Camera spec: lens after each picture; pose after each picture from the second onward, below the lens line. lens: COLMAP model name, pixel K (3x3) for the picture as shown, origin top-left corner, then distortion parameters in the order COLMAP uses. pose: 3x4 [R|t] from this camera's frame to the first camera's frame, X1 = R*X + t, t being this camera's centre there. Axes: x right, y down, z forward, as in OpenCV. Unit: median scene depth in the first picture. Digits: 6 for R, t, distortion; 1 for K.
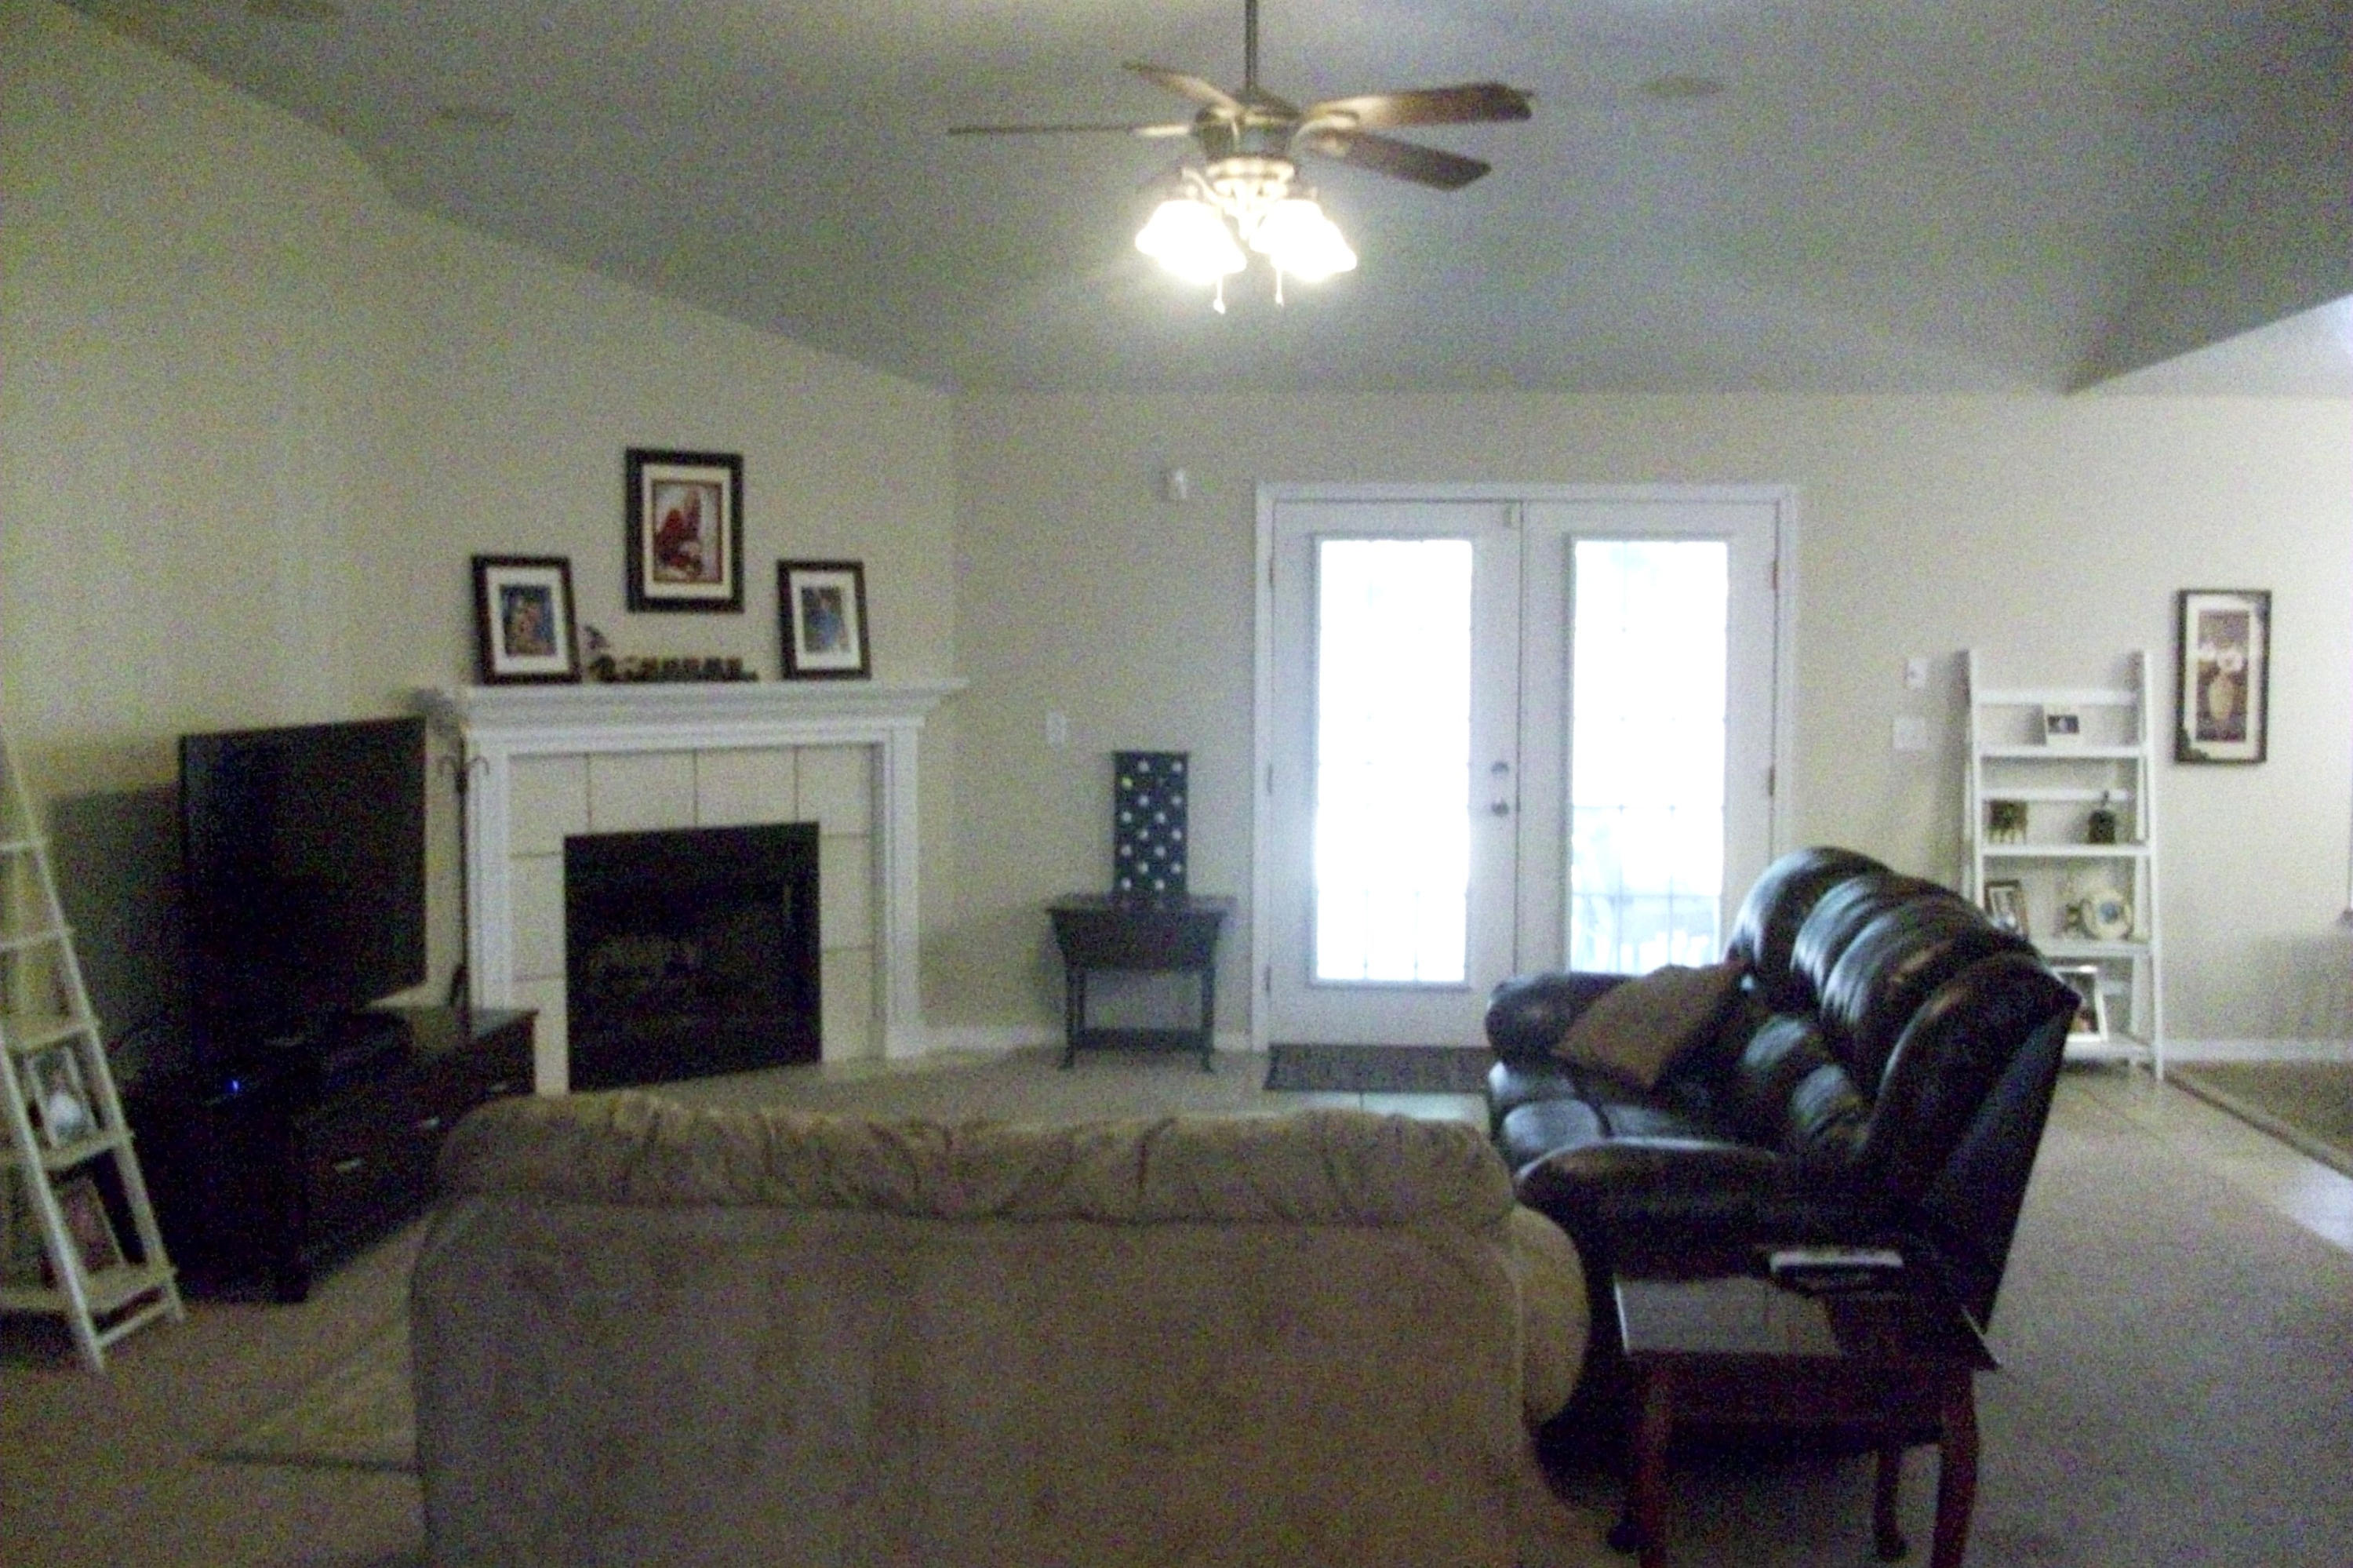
lens RADIAL K [[2380.8, 0, 1169.2], [0, 2380.8, 782.4], [0, 0, 1]] dist [-0.118573, 0.000000]
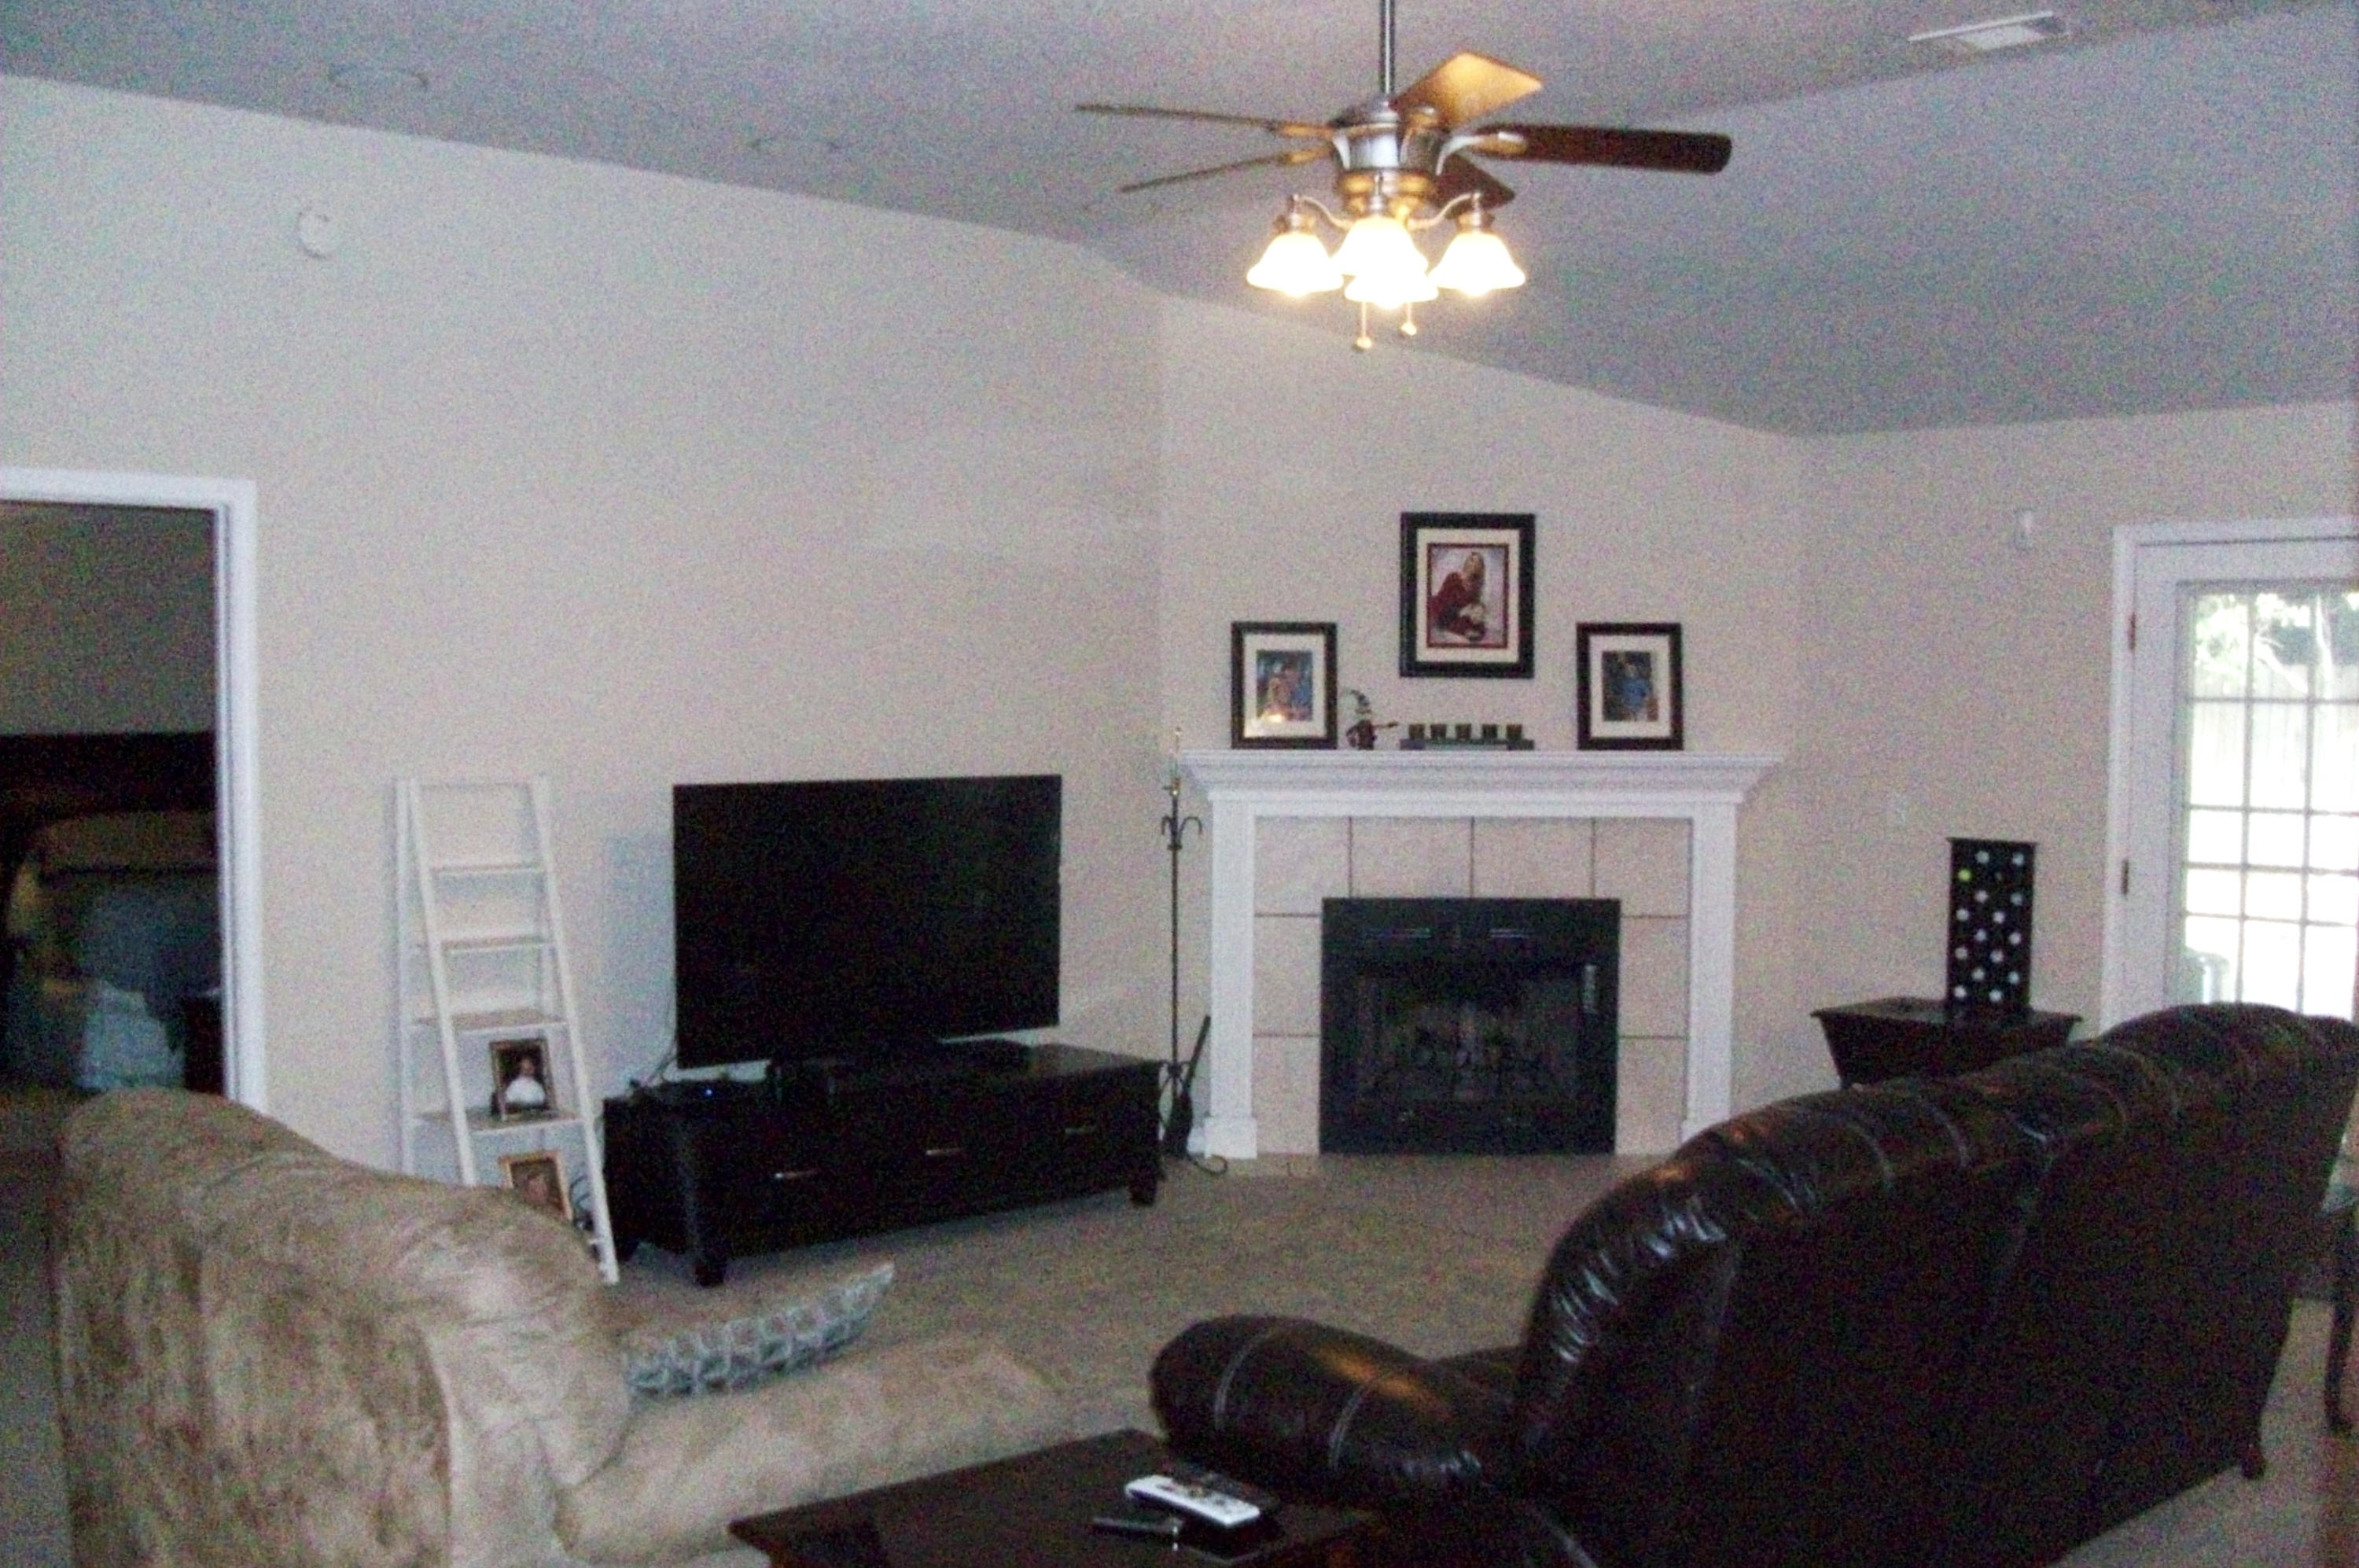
lens RADIAL K [[2386.8, 0, 1178.8], [0, 2386.8, 794.8], [0, 0, 1]] dist [-0.118573, 0.000000]
pose [[0.764359, 0.028207, -0.644174, 0.337113], [-0.044055, 0.998993, -0.008531, -0.009788], [0.643284, 0.034900, 0.764832, 0.170780]]
